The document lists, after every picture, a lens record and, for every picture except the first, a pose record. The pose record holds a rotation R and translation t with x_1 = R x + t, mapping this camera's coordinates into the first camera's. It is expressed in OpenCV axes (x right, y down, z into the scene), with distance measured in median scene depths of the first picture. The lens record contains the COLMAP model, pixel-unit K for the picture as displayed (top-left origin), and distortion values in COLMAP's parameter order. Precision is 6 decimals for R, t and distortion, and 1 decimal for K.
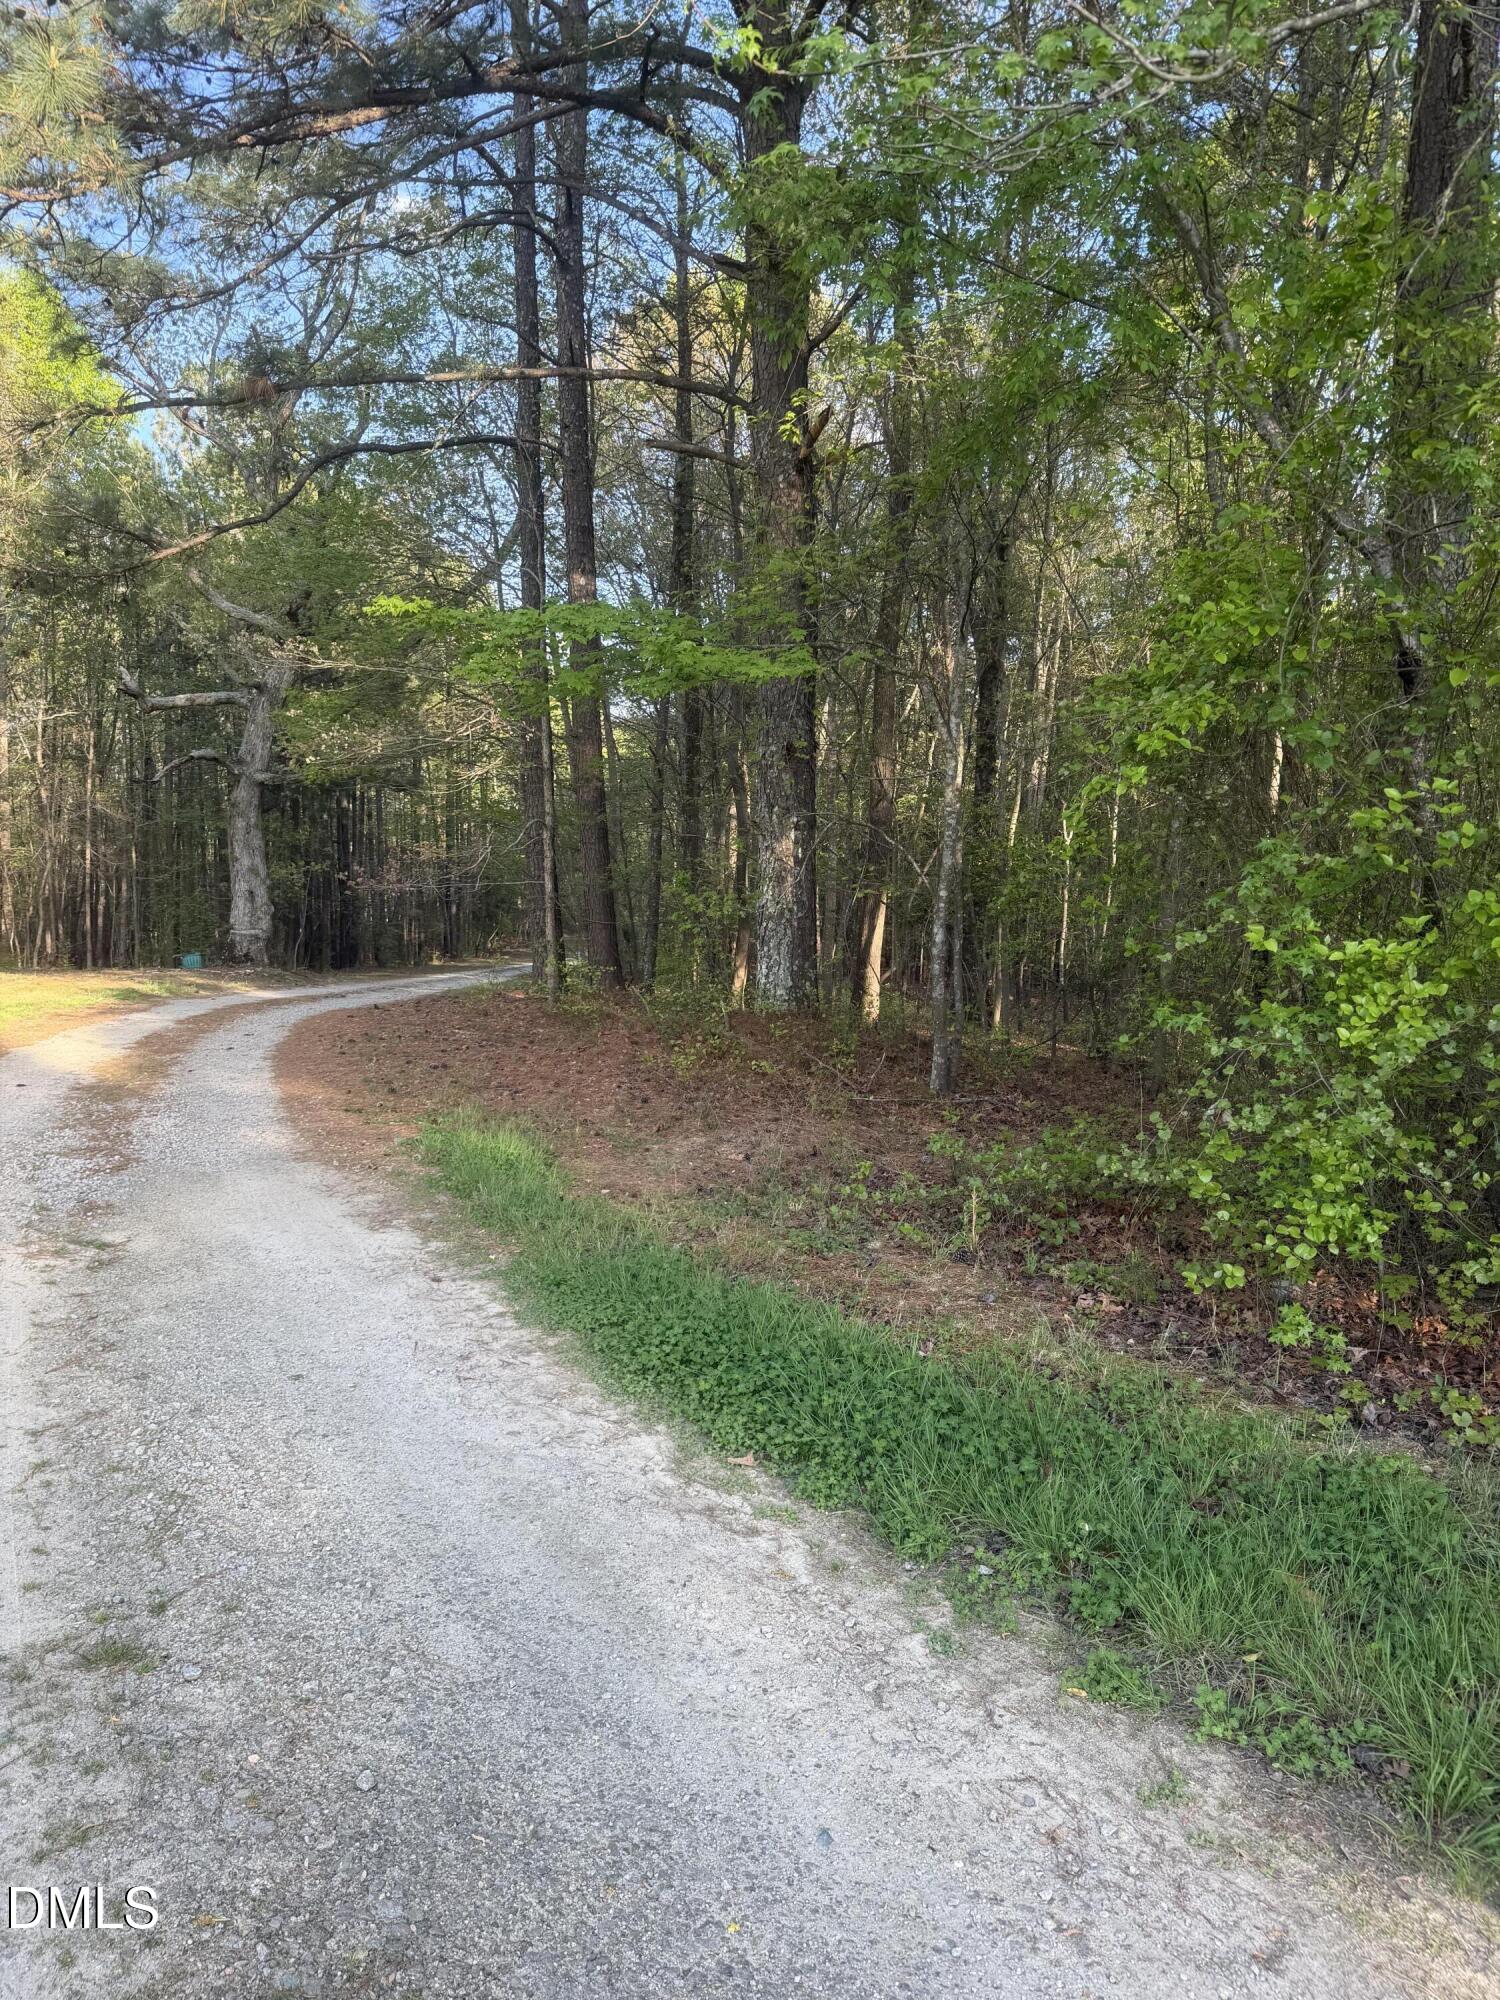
lens RADIAL K [[1420.4, 0, 750.0], [0, 1420.4, 1000.0], [0, 0, 1]] dist [0.023132, -0.030388]
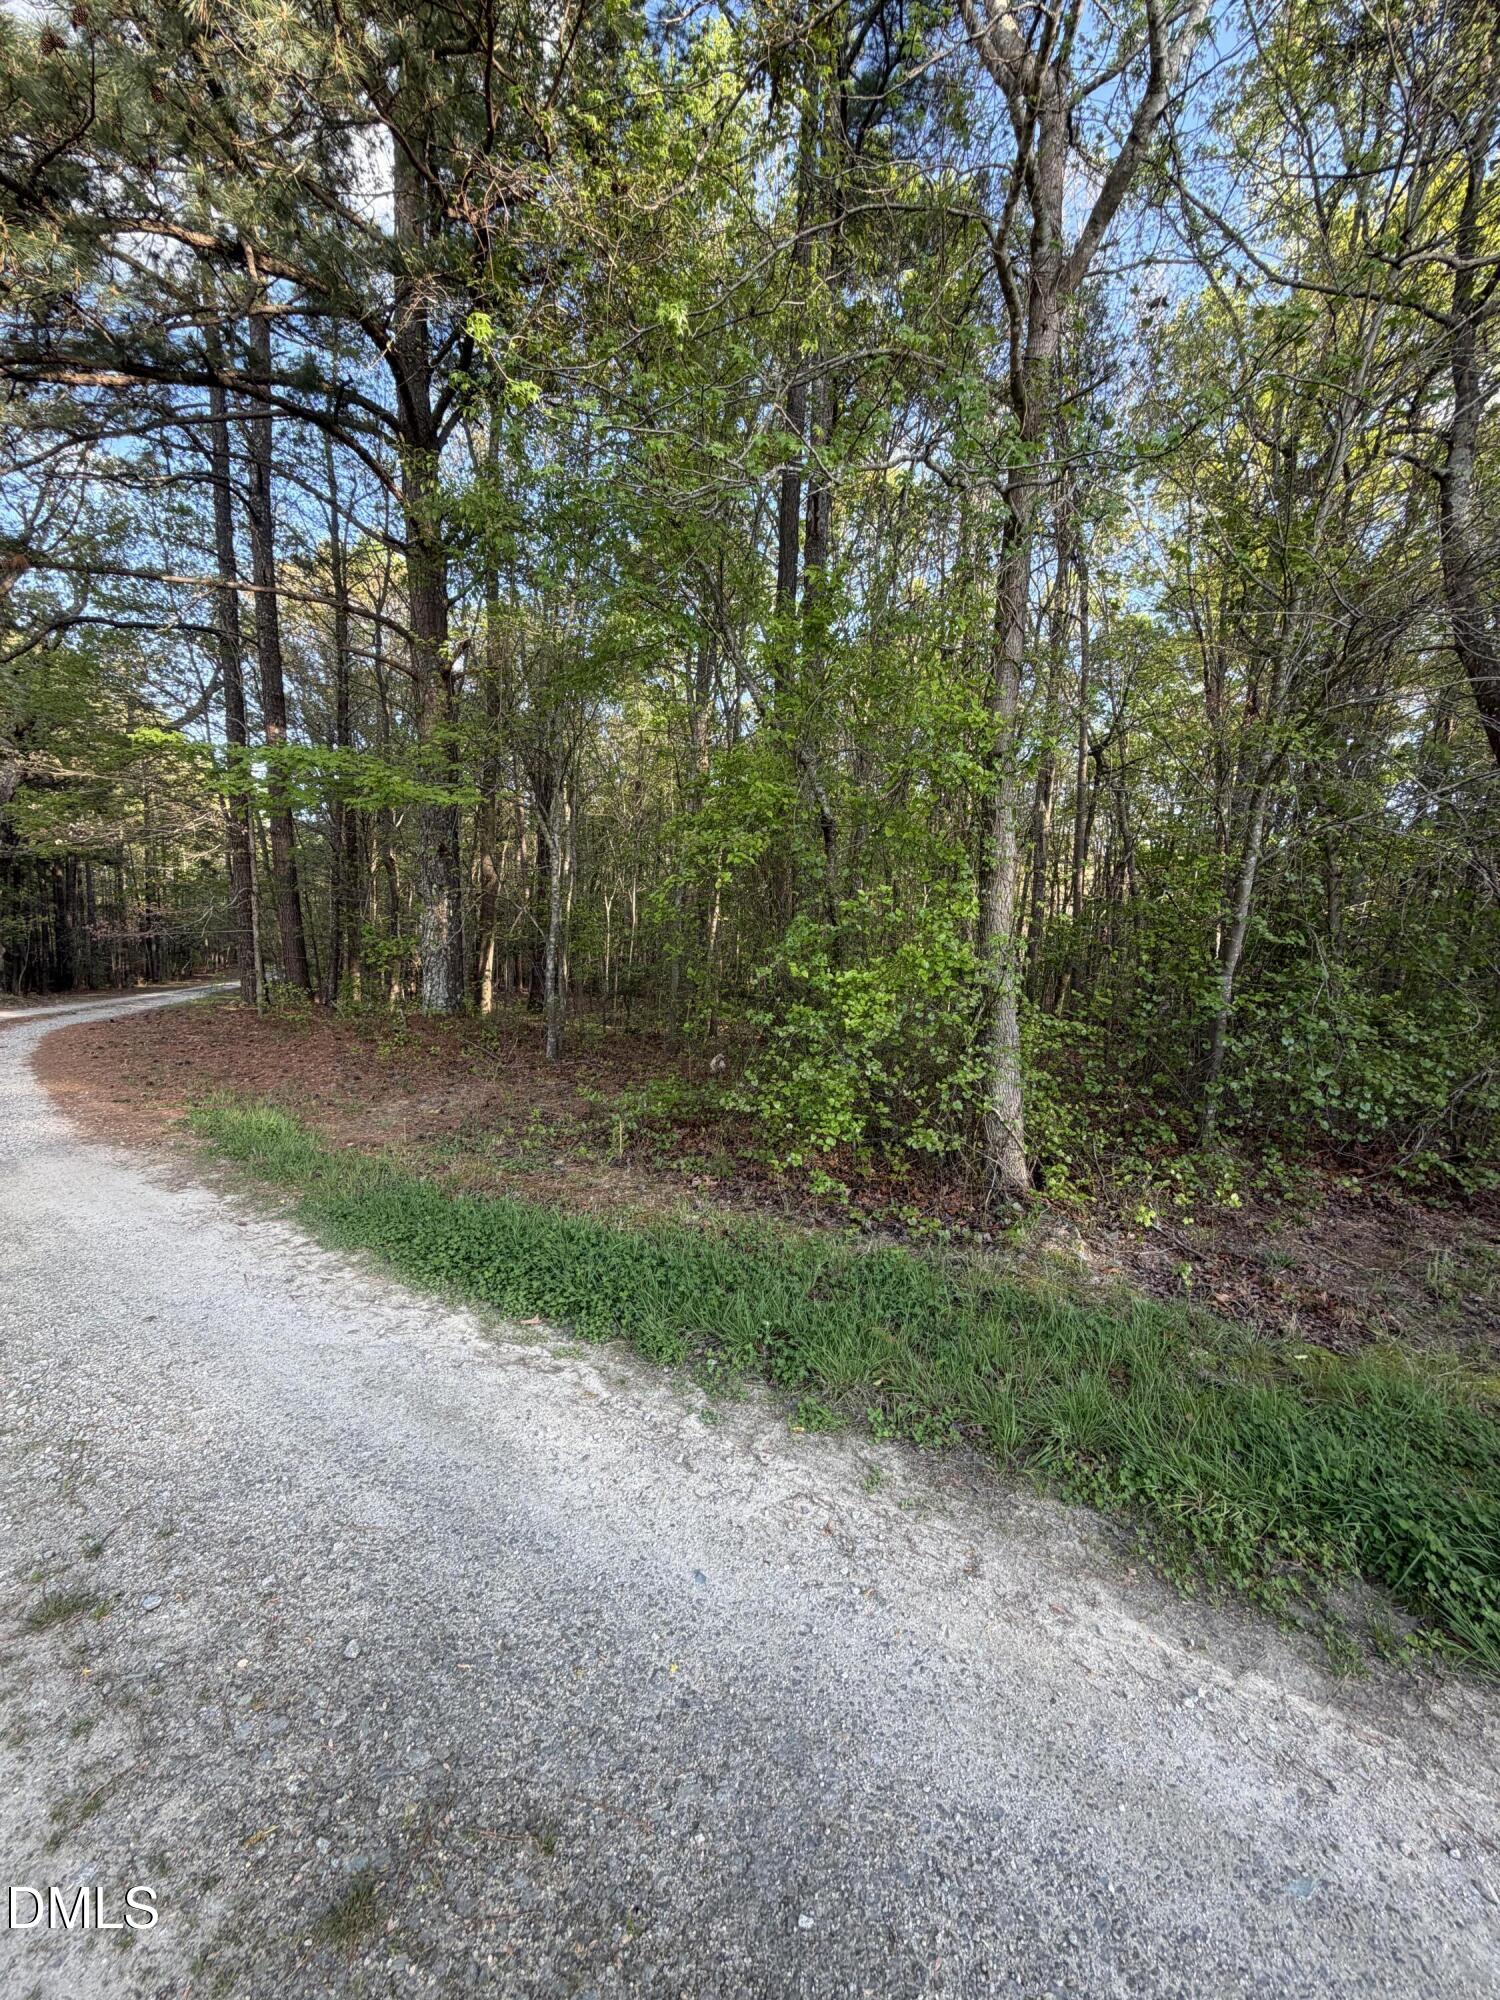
lens RADIAL K [[802.7, 0, 742.5], [0, 802.7, 993.3], [0, 0, 1]] dist [0.000907, 0.000367]
pose [[0.906973, -0.028944, 0.420192, -0.141837], [0.031427, 0.999506, 0.001013, -0.018401], [-0.420014, 0.012287, 0.907434, 0.114383]]
